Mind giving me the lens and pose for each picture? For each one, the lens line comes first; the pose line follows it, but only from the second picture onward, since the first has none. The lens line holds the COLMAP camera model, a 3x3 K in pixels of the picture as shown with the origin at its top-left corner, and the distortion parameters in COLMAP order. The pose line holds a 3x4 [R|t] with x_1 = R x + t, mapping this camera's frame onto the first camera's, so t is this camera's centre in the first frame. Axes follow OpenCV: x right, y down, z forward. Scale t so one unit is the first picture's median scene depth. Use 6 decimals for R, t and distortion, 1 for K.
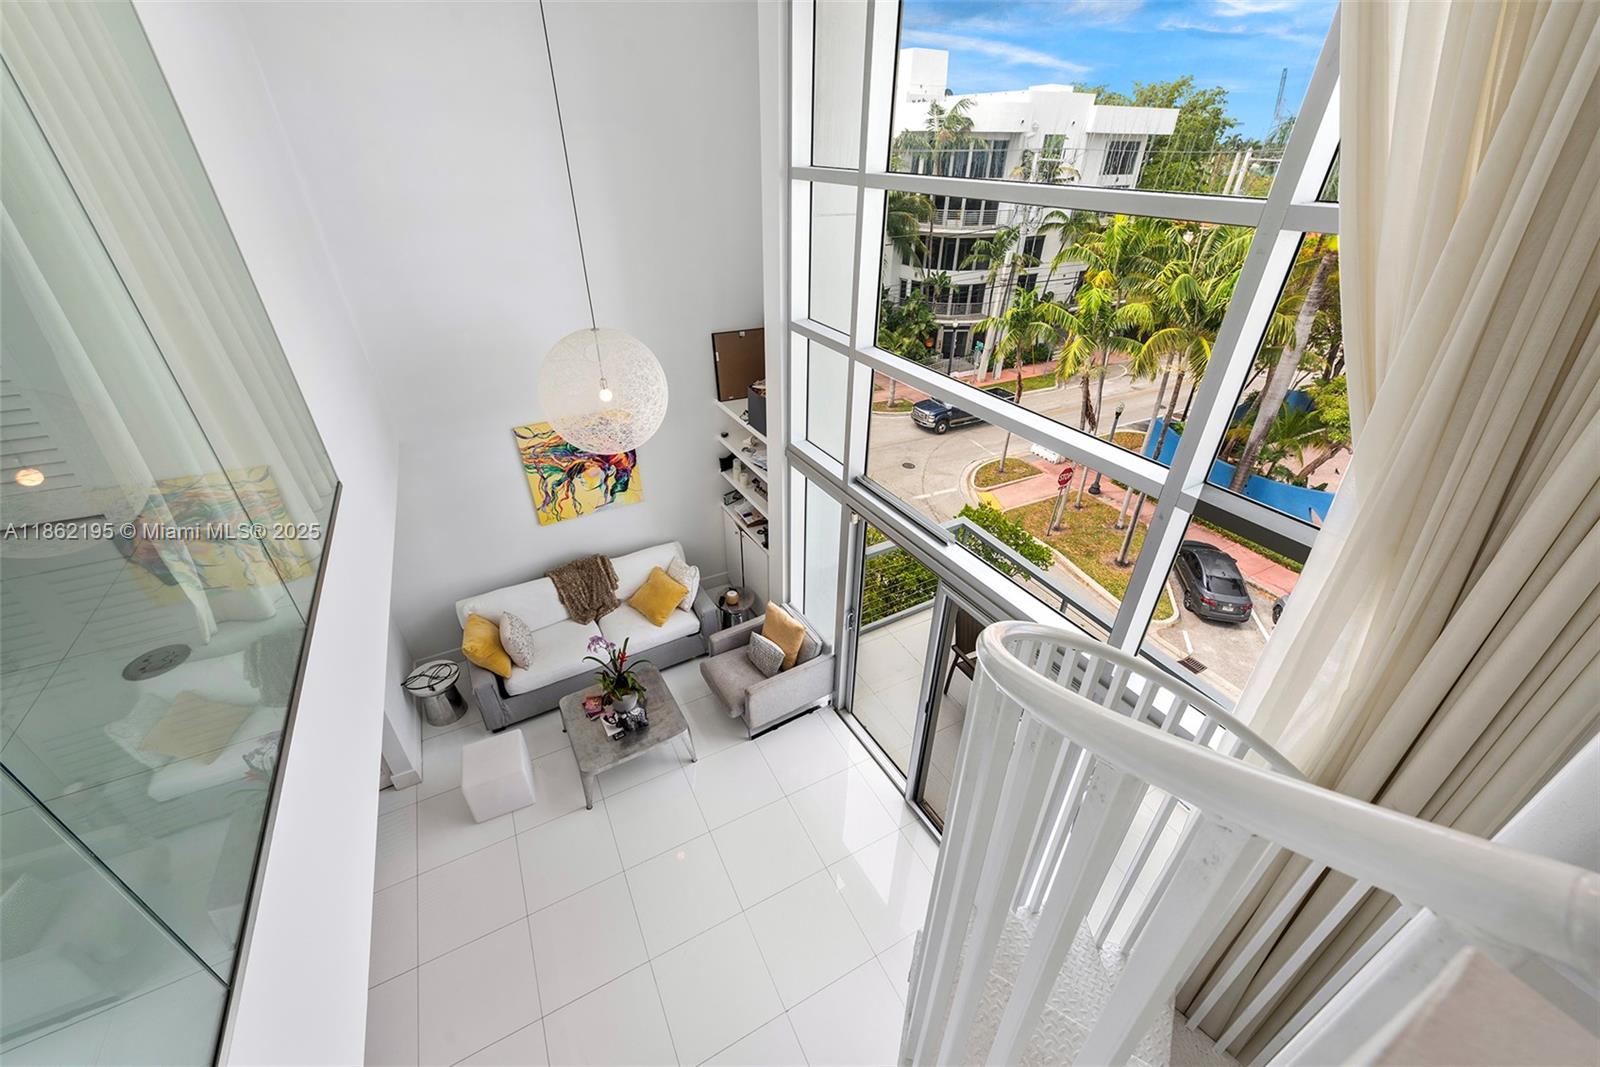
lens RADIAL K [[621.3, 0, 807.9], [0, 621.3, 530.3], [0, 0, 1]] dist [0.000866, 0.000117]
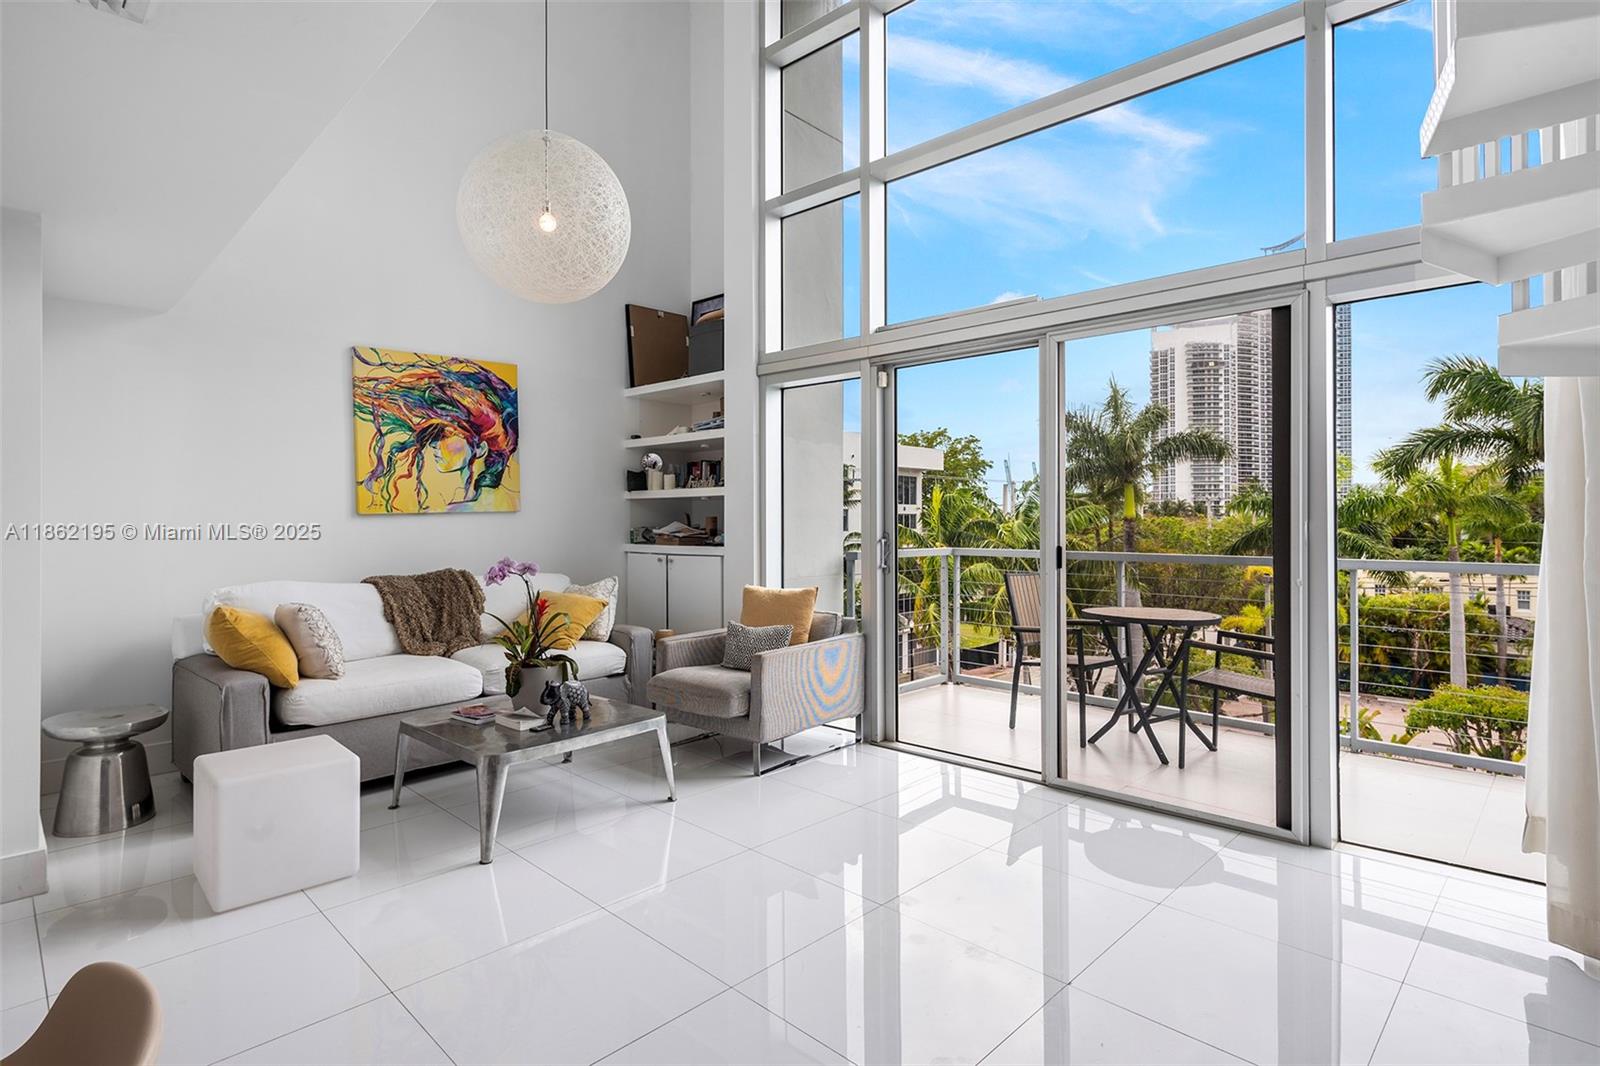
lens RADIAL K [[801.2, 0, 806.4], [0, 801.2, 515.1], [0, 0, 1]] dist [0.011138, -0.000406]
pose [[0.952890, -0.017099, 0.302833, -0.248457], [0.176797, 0.842577, -0.508731, 0.478127], [-0.246461, 0.538305, 0.805906, 0.250634]]
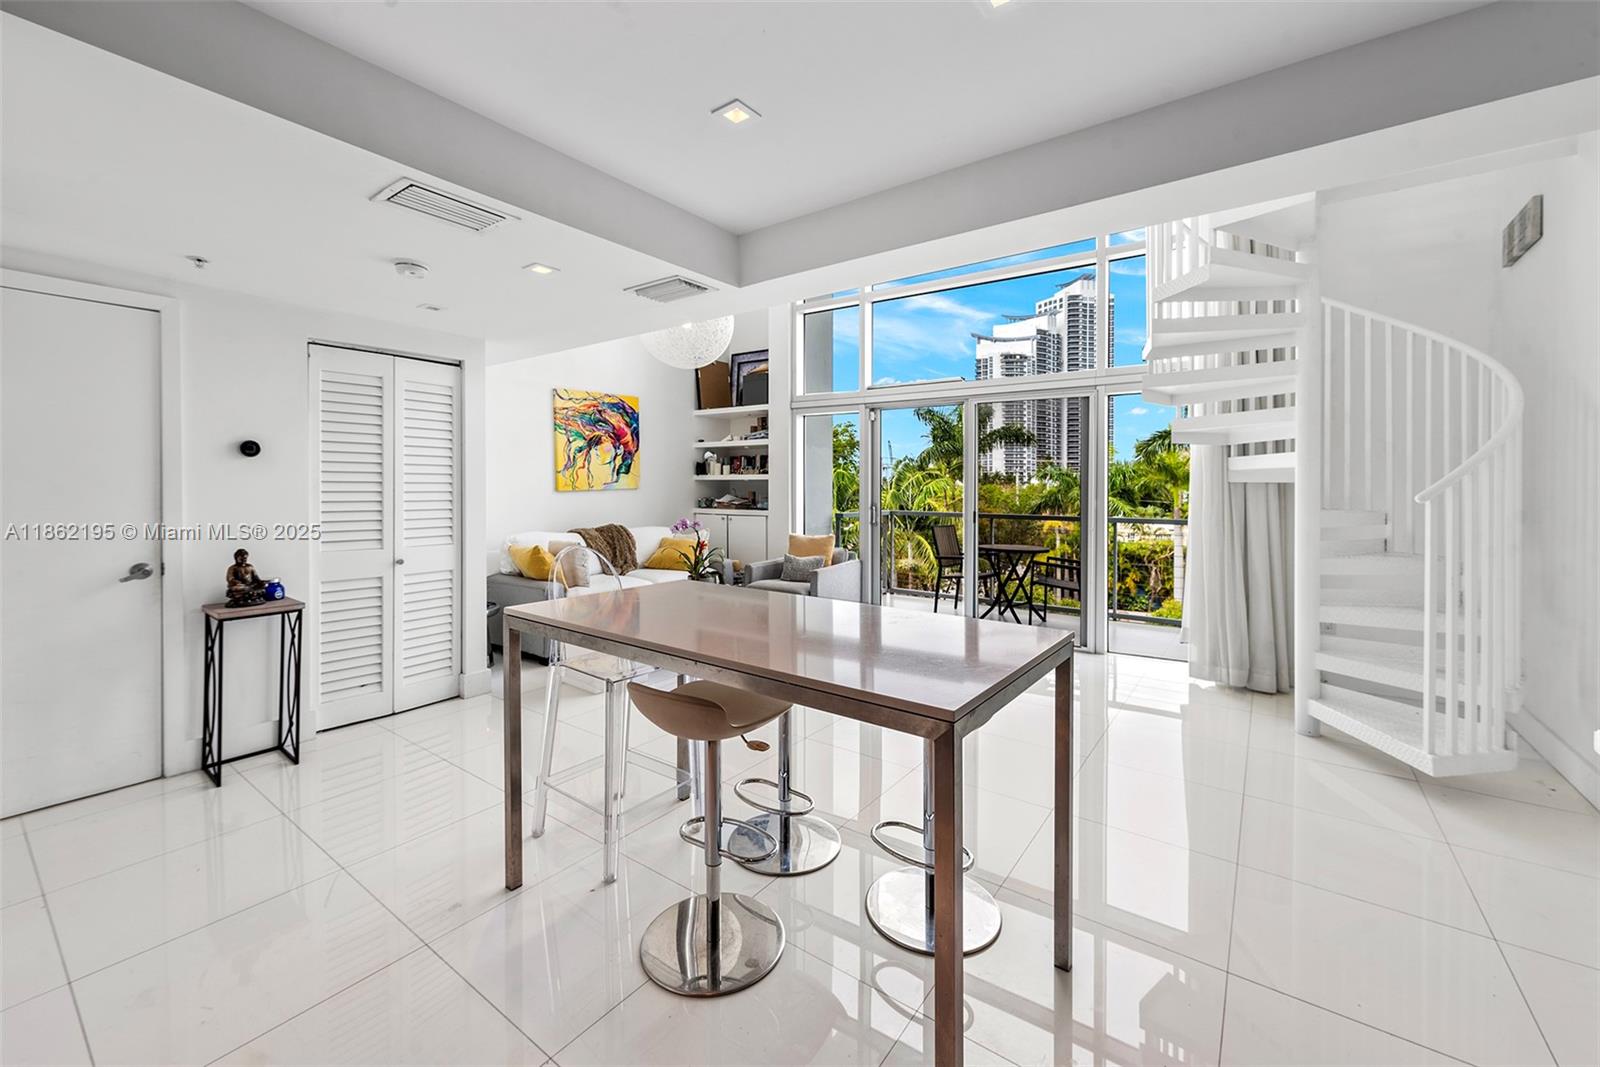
lens RADIAL K [[637.0, 0, 798.9], [0, 637.0, 488.2], [0, 0, 1]] dist [0.000356, 0.000049]
pose [[0.902795, -0.014887, 0.429814, -0.522680], [0.237726, 0.850117, -0.469881, 0.570474], [-0.358396, 0.526384, 0.771020, 0.058878]]
